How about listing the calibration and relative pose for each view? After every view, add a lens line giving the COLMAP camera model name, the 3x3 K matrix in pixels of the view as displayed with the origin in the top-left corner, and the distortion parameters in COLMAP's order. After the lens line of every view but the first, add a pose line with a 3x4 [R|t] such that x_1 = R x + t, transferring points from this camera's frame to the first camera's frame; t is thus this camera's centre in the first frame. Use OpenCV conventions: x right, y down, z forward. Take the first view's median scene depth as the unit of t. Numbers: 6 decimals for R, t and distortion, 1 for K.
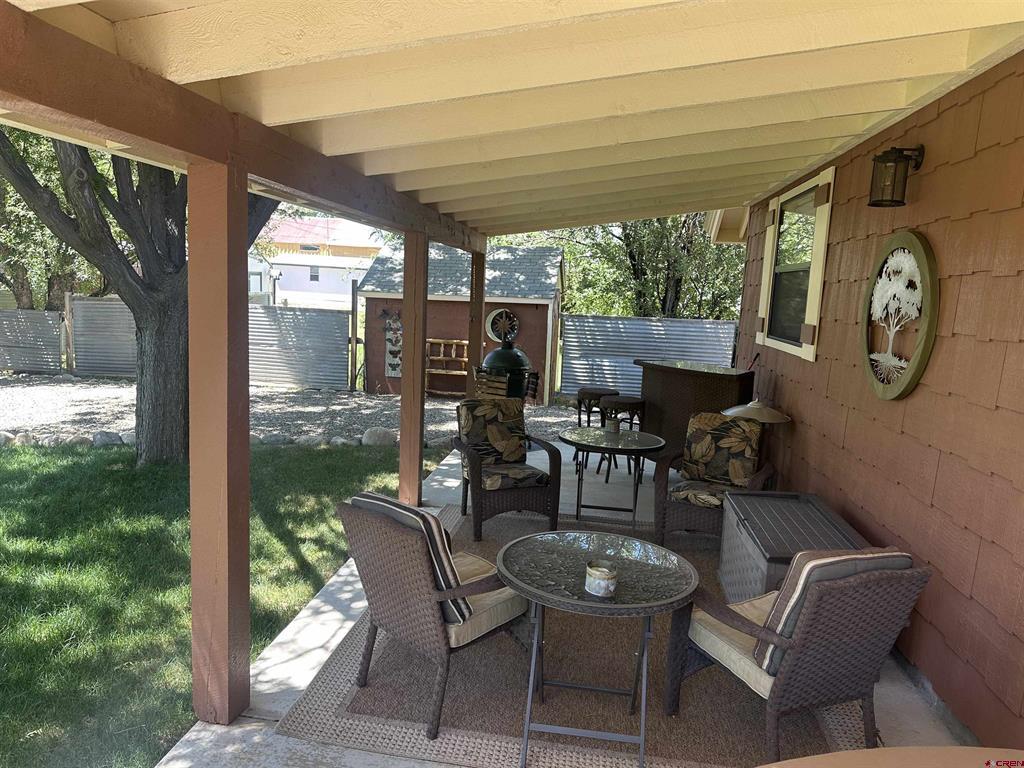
lens RADIAL K [[706.0, 0, 510.6], [0, 706.0, 386.8], [0, 0, 1]] dist [-0.005631, -0.001346]
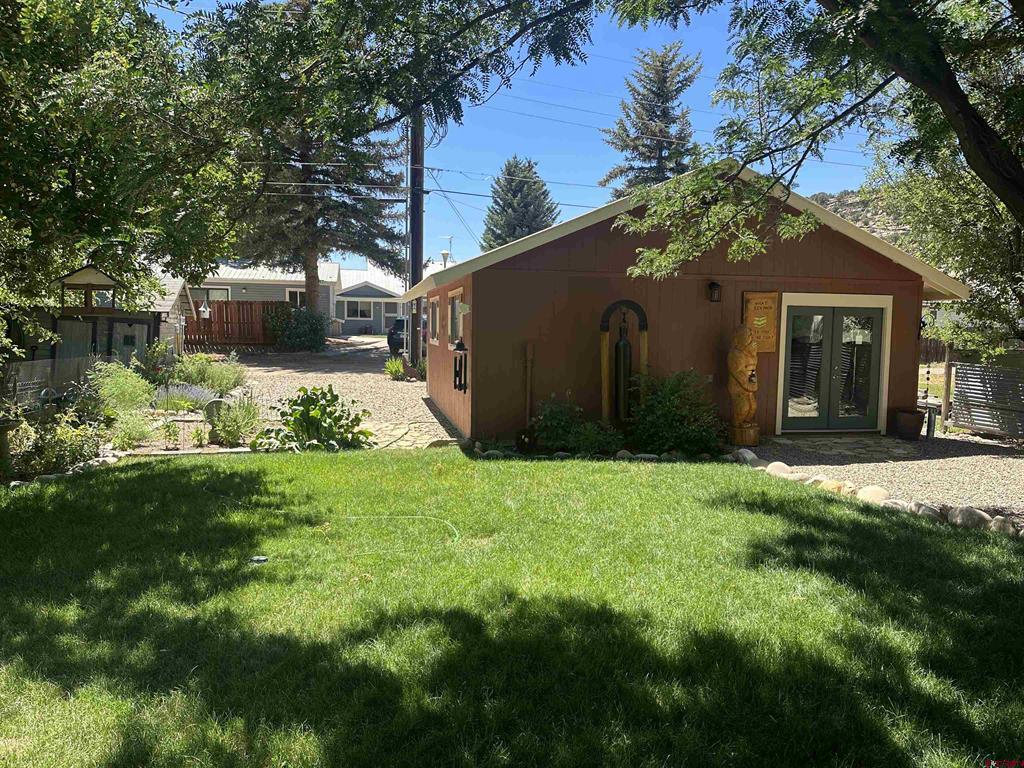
lens RADIAL K [[706.0, 0, 511.5], [0, 706.0, 383.6], [0, 0, 1]] dist [-0.005631, -0.001346]
pose [[0.289540, 0.038703, -0.956383, -0.120264], [-0.135654, 0.990756, -0.000975, -0.009308], [0.947504, 0.130019, 0.292114, 0.275421]]
